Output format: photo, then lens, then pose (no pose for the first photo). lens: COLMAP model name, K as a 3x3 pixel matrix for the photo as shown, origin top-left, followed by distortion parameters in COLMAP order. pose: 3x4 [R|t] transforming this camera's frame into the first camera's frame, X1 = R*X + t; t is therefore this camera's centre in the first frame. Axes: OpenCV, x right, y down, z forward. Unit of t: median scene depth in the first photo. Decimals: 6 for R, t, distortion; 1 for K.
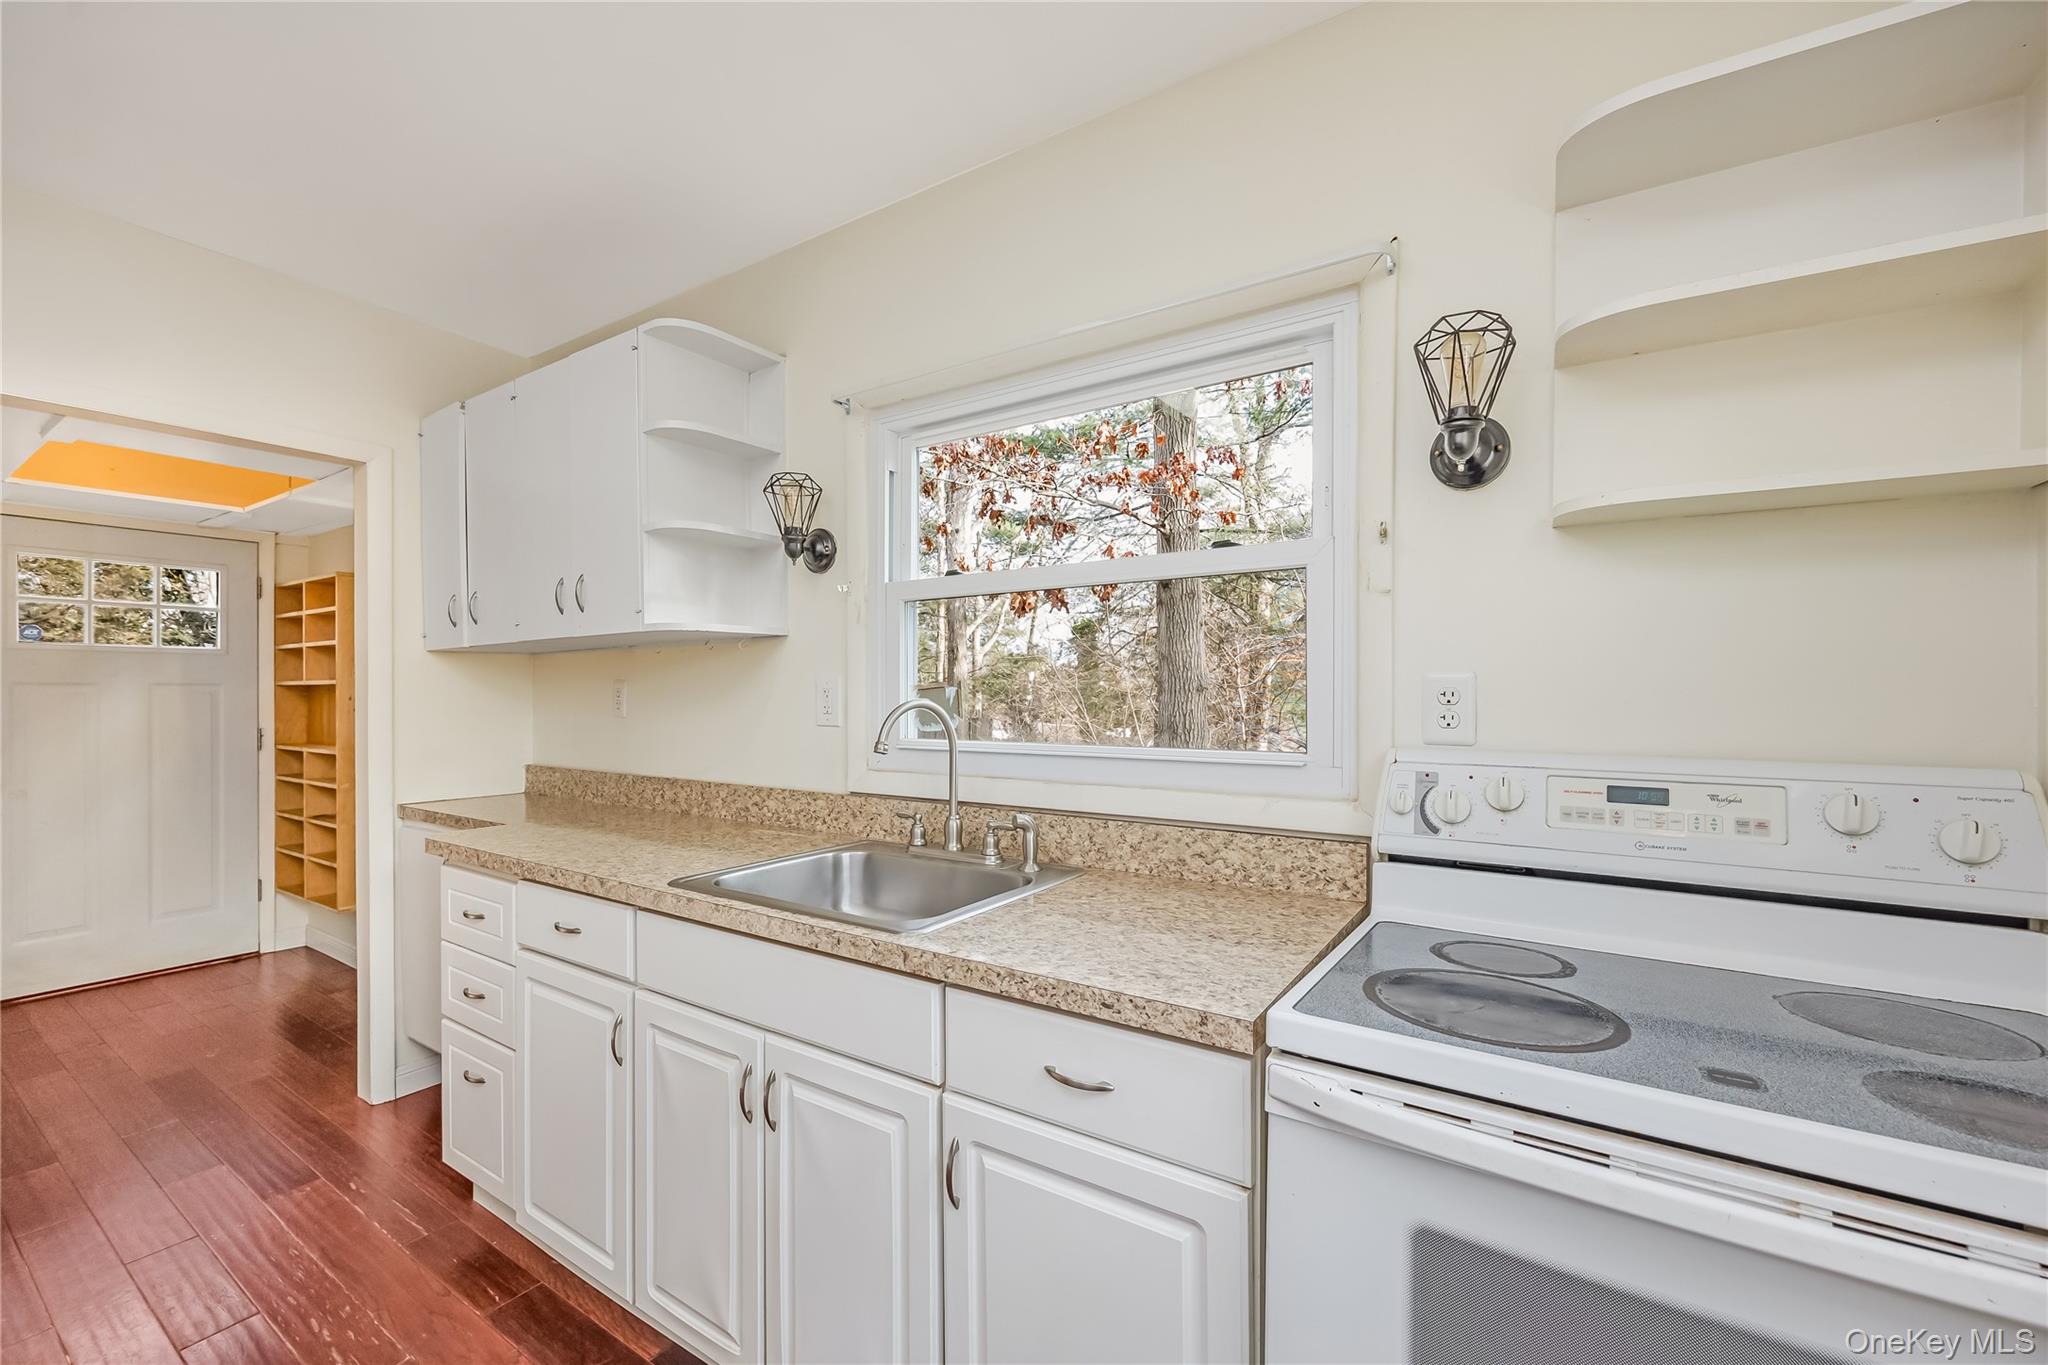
lens RADIAL K [[839.0, 0, 1032.4], [0, 839.0, 699.7], [0, 0, 1]] dist [-0.002446, -0.000120]
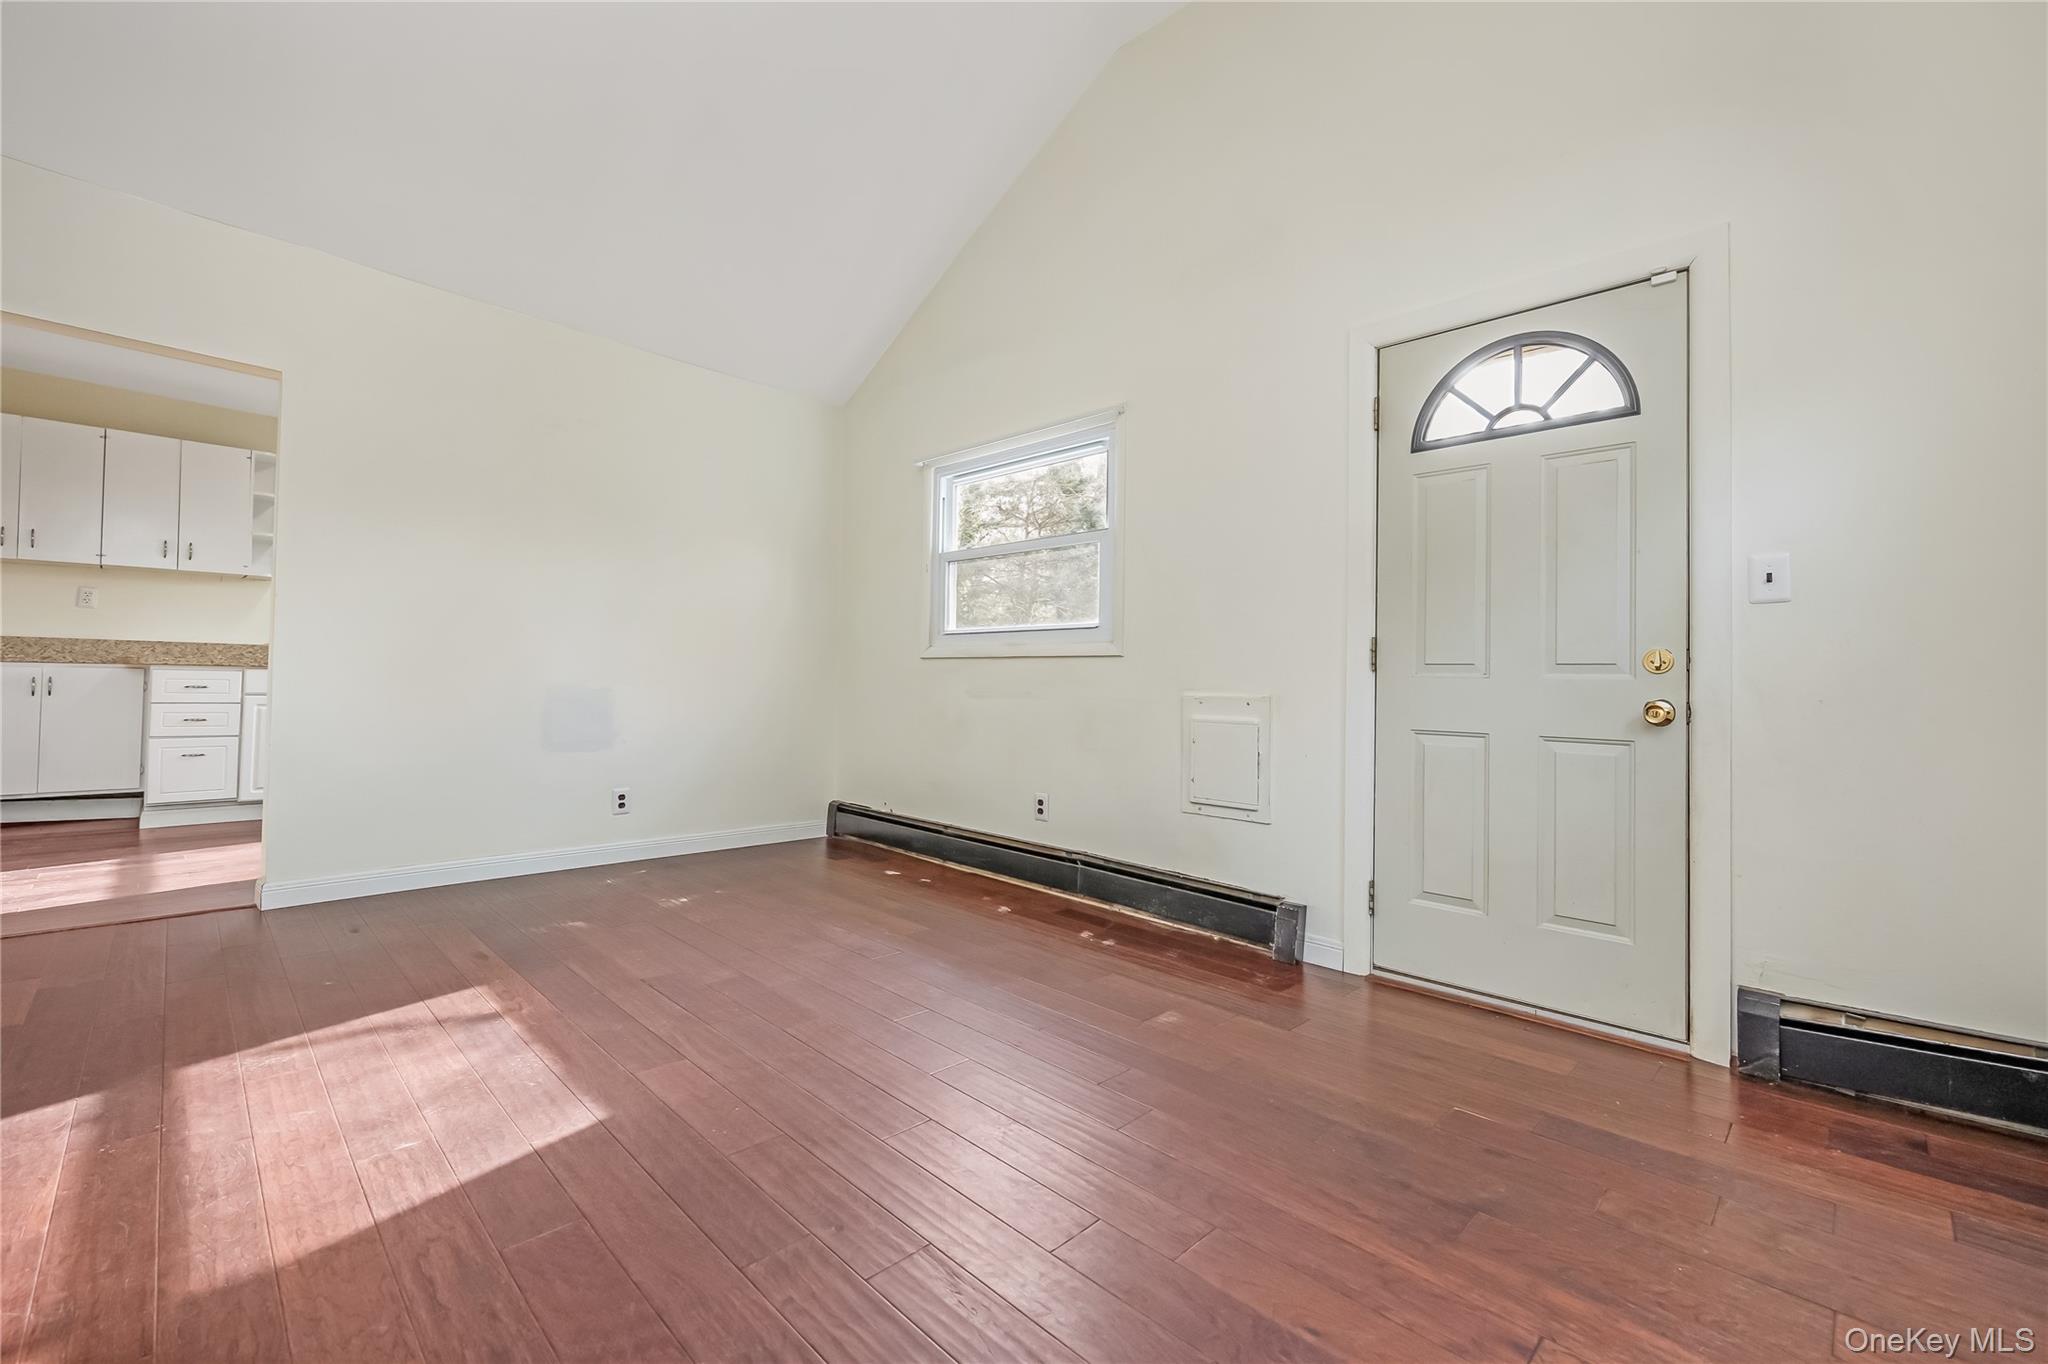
lens RADIAL K [[852.9, 0, 1019.4], [0, 852.9, 664.5], [0, 0, 1]] dist [-0.002102, 0.000347]
pose [[0.174295, 0.022702, 0.984432, -2.310132], [-0.014126, 0.999689, -0.020553, 0.180906], [-0.984592, -0.010324, 0.174562, -1.504470]]
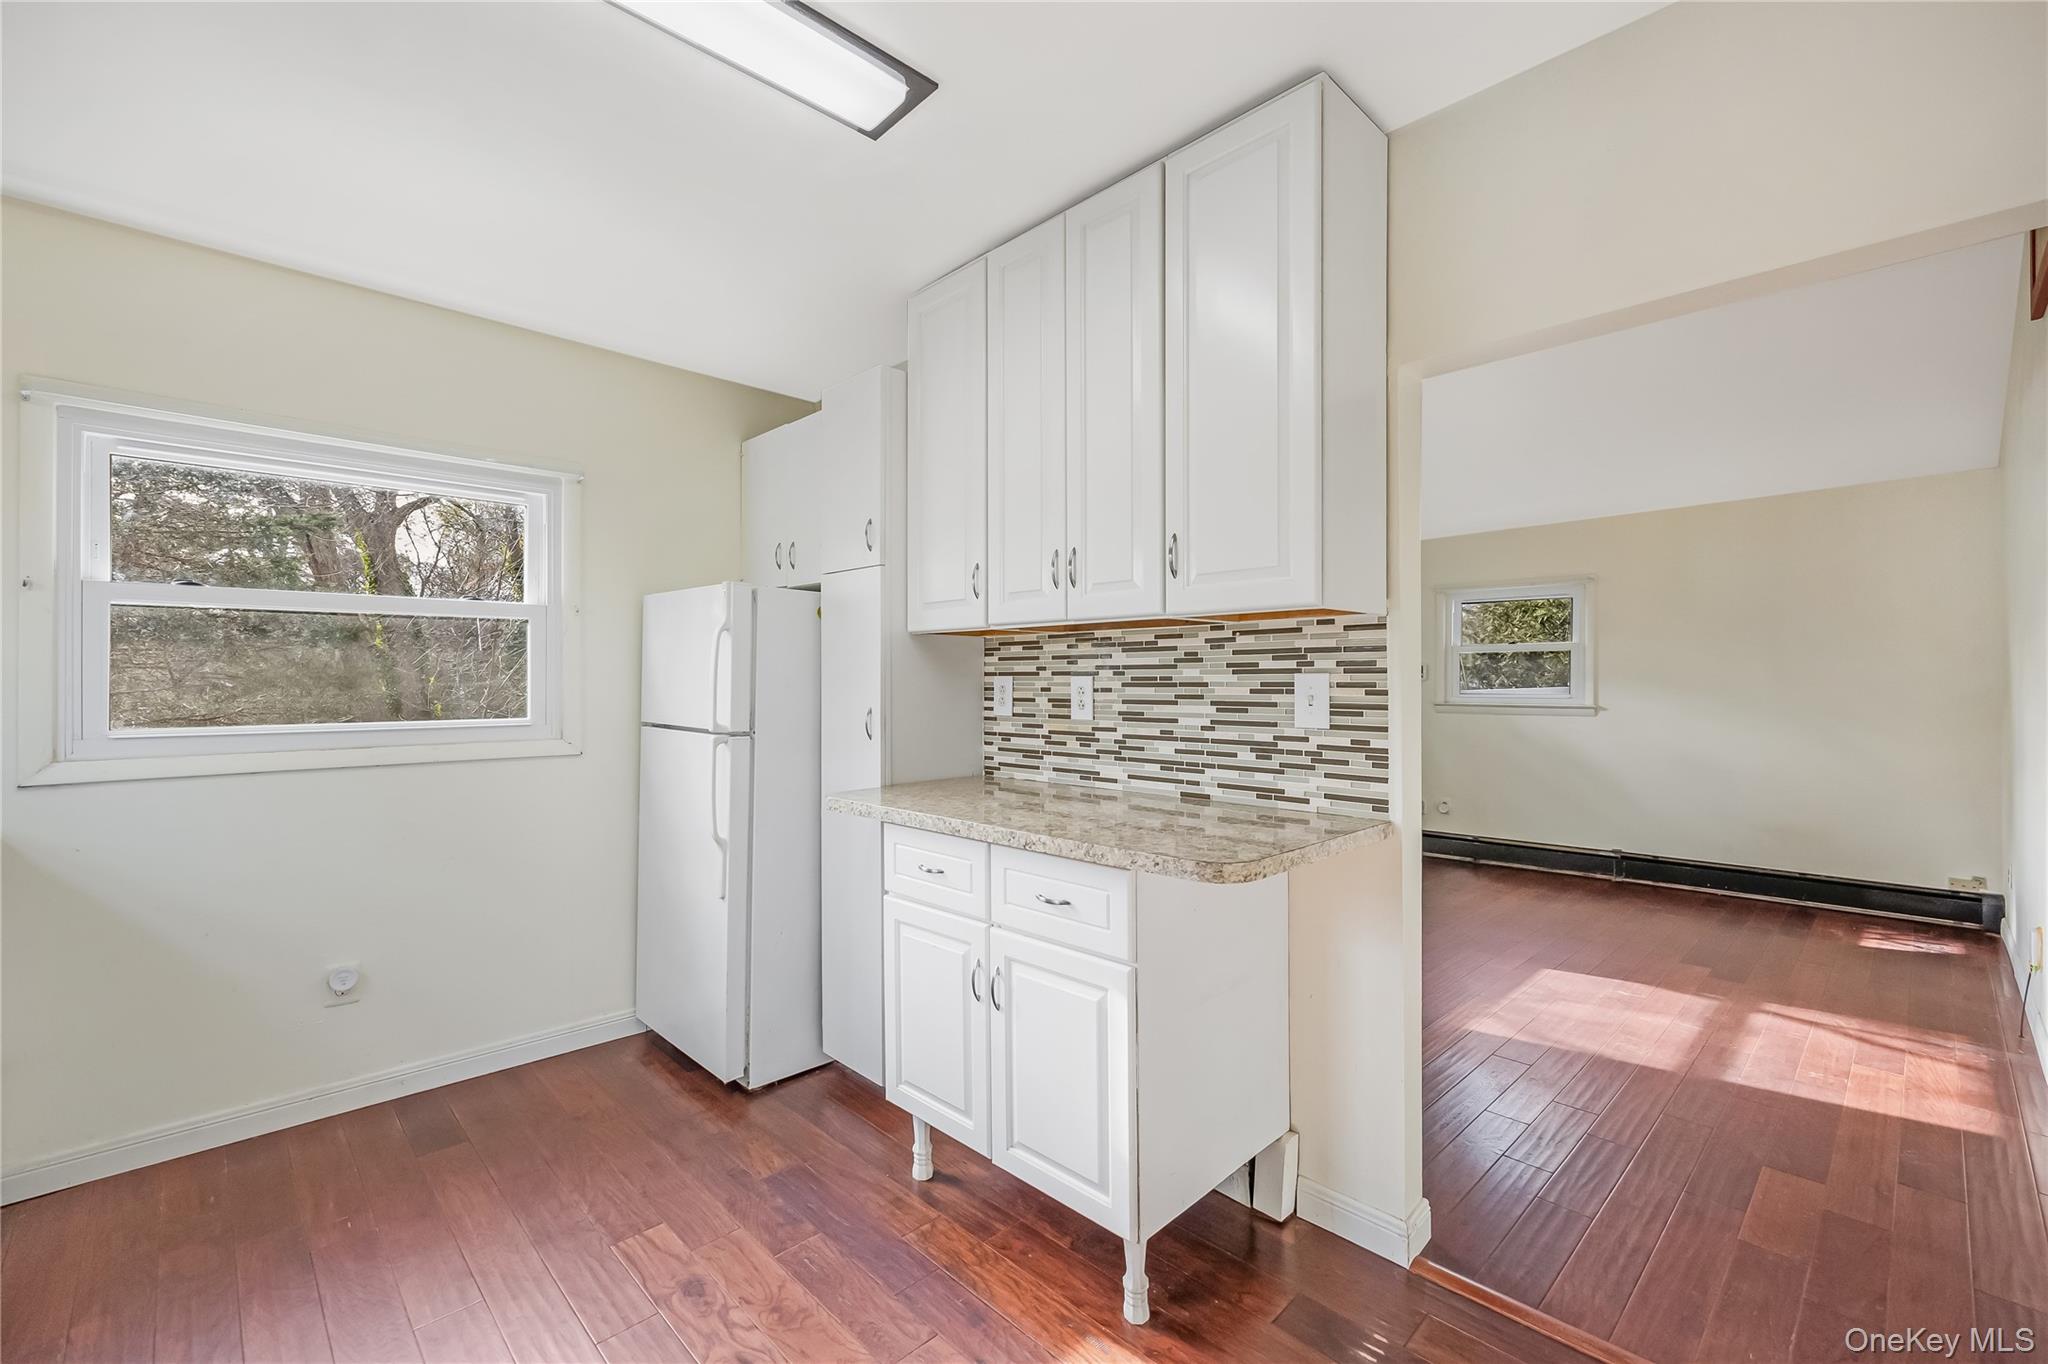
lens RADIAL K [[839.0, 0, 1032.4], [0, 839.0, 699.2], [0, 0, 1]] dist [-0.002446, -0.000120]
pose [[-0.978304, -0.004644, 0.207122, -0.941610], [-0.000519, 0.999801, 0.019963, -0.004360], [-0.207174, 0.019422, -0.978111, 0.852018]]
